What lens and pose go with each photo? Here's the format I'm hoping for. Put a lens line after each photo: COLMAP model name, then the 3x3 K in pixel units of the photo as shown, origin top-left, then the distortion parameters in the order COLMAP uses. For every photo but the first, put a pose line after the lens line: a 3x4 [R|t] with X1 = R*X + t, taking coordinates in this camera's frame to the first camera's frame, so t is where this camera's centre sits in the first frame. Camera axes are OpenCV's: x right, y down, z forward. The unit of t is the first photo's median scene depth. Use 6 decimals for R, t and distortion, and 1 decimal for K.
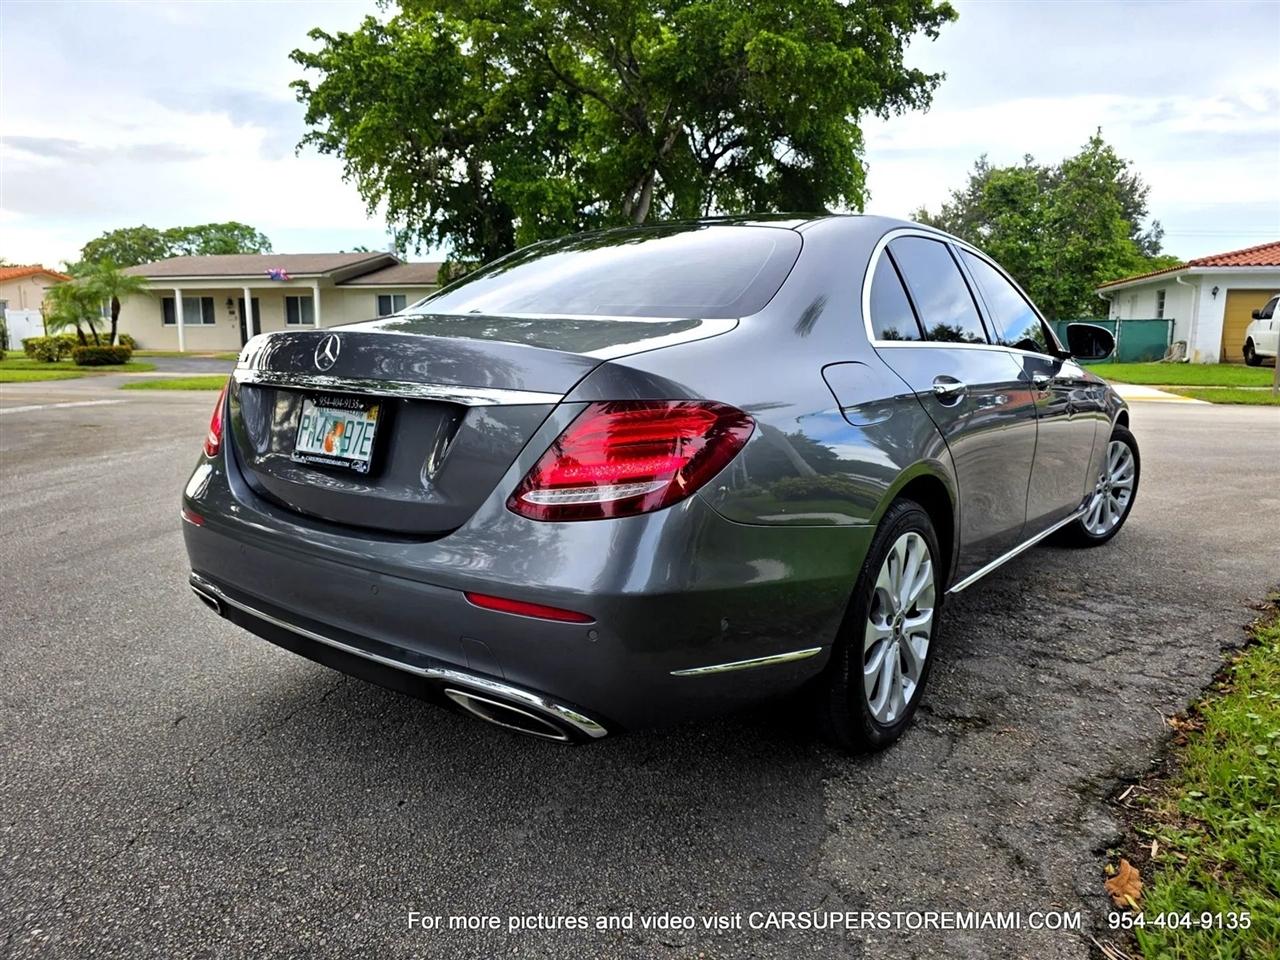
lens RADIAL K [[883.9, 0, 636.4], [0, 883.9, 481.3], [0, 0, 1]] dist [0.036792, -0.032027]
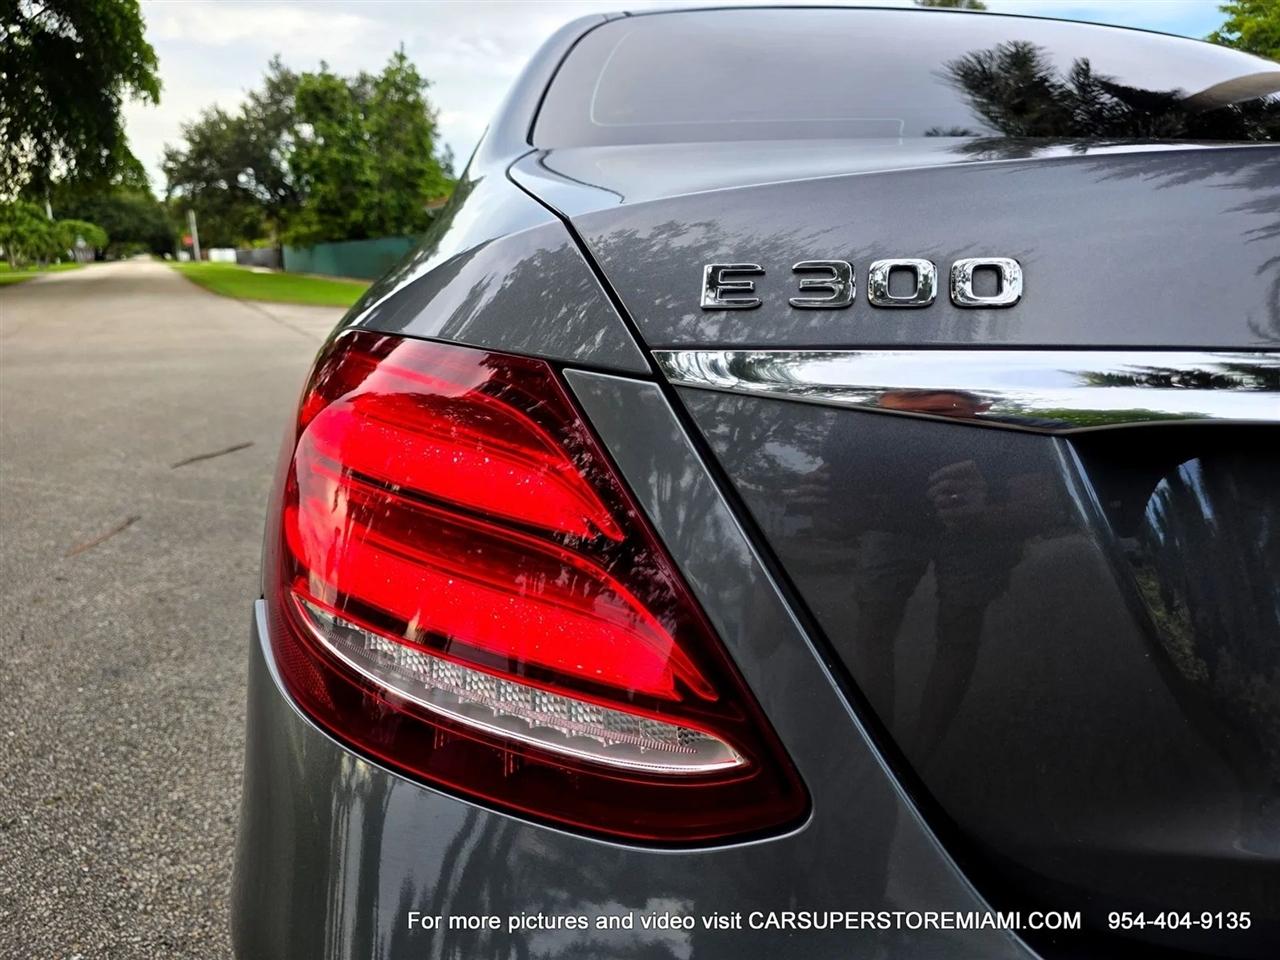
lens RADIAL K [[895.9, 0, 640.0], [0, 895.9, 480.0], [0, 0, 1]] dist [-0.002455, -0.004521]
pose [[0.723639, -0.168845, 0.669206, -0.062904], [0.110564, 0.985451, 0.129078, -0.013437], [-0.681265, -0.019416, 0.731780, 0.090798]]
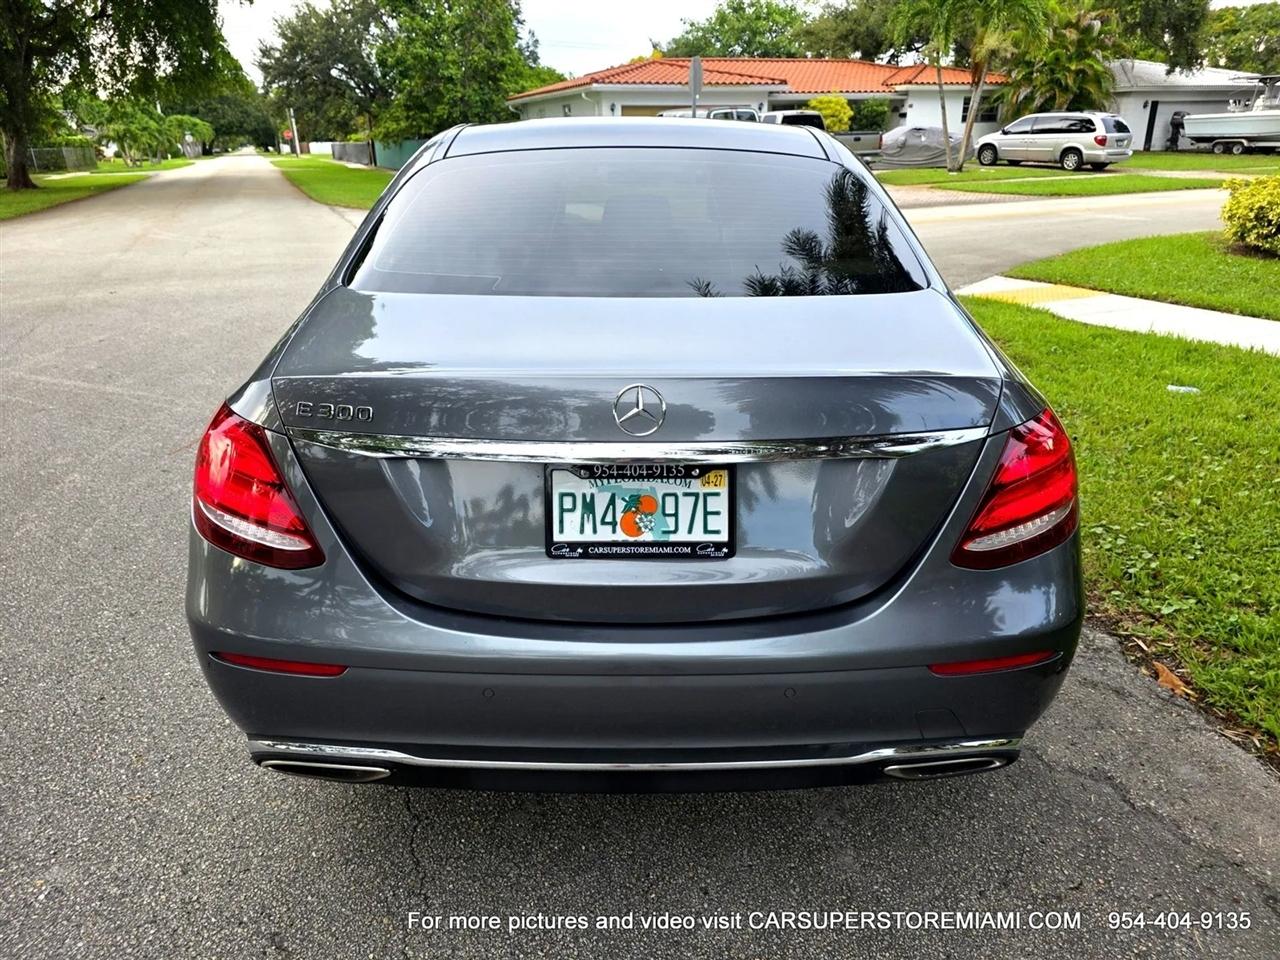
lens RADIAL K [[883.4, 0, 640.0], [0, 883.4, 480.0], [0, 0, 1]] dist [0.035548, -0.032627]
pose [[0.791675, -0.234689, 0.564067, -0.066193], [0.116286, 0.964280, 0.237994, -0.022512], [-0.599773, -0.122821, 0.790688, 0.036941]]
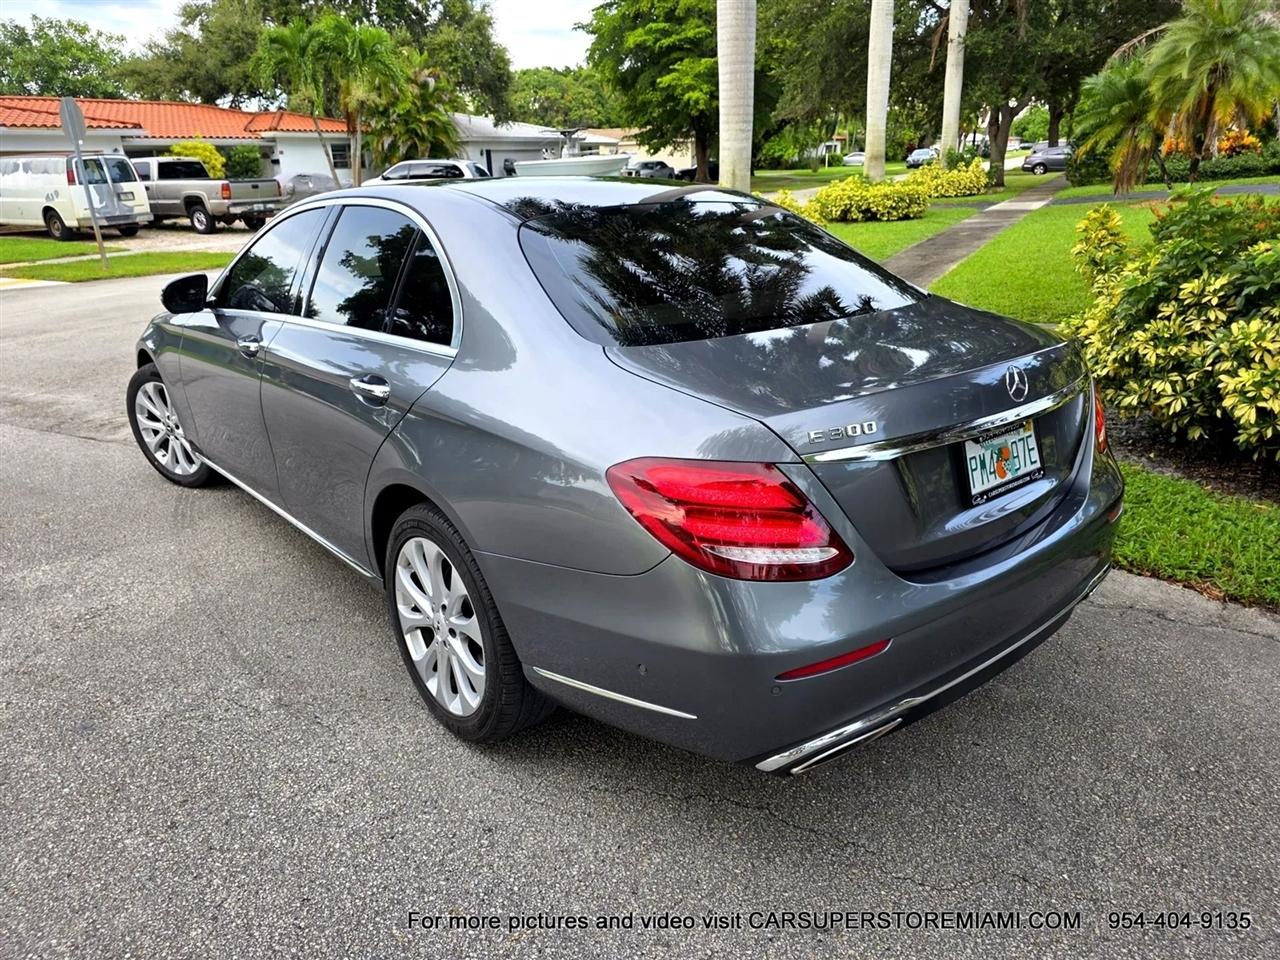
lens RADIAL K [[880.6, 0, 642.0], [0, 880.6, 490.0], [0, 0, 1]] dist [0.038314, -0.035301]
pose [[0.214481, -0.346363, 0.913253, -0.121831], [0.188385, 0.932126, 0.309278, -0.036848], [-0.958389, 0.105709, 0.265173, 0.099996]]
